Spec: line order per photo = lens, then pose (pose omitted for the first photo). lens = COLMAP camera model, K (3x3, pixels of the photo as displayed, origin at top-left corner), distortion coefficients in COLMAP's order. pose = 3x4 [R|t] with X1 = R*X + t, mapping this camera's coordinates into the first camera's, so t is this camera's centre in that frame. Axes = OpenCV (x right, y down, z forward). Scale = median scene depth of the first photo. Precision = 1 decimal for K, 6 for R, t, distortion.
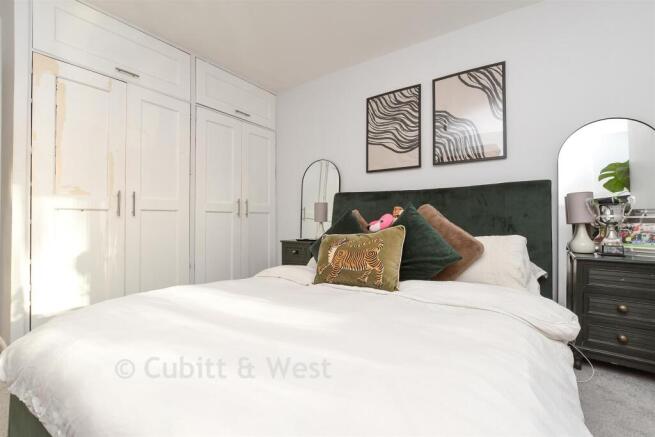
lens RADIAL K [[289.6, 0, 327.5], [0, 289.6, 218.5], [0, 0, 1]] dist [-0.003397, 0.000149]
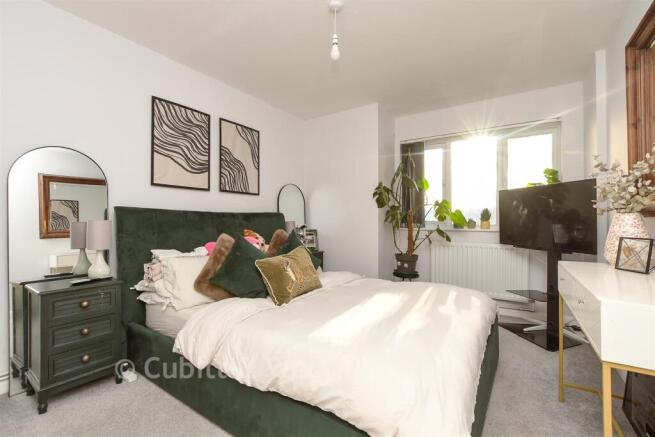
lens RADIAL K [[289.6, 0, 327.5], [0, 289.6, 218.5], [0, 0, 1]] dist [-0.003397, 0.000149]
pose [[-0.004237, 0.007134, 0.999966, -0.773223], [-0.010485, 0.999919, -0.007178, -0.068456], [-0.999936, -0.010515, -0.004162, 0.551533]]
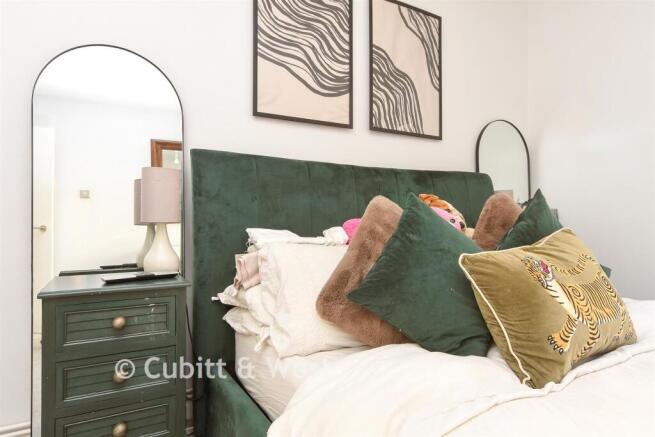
lens RADIAL K [[394.7, 0, 327.5], [0, 394.7, 218.5], [0, 0, 1]] dist [-0.004471, -0.000083]
pose [[0.443469, -0.000370, 0.896289, -0.418445], [-0.006709, 0.999971, 0.003732, 0.002919], [-0.896264, -0.007668, 0.443454, 0.682223]]
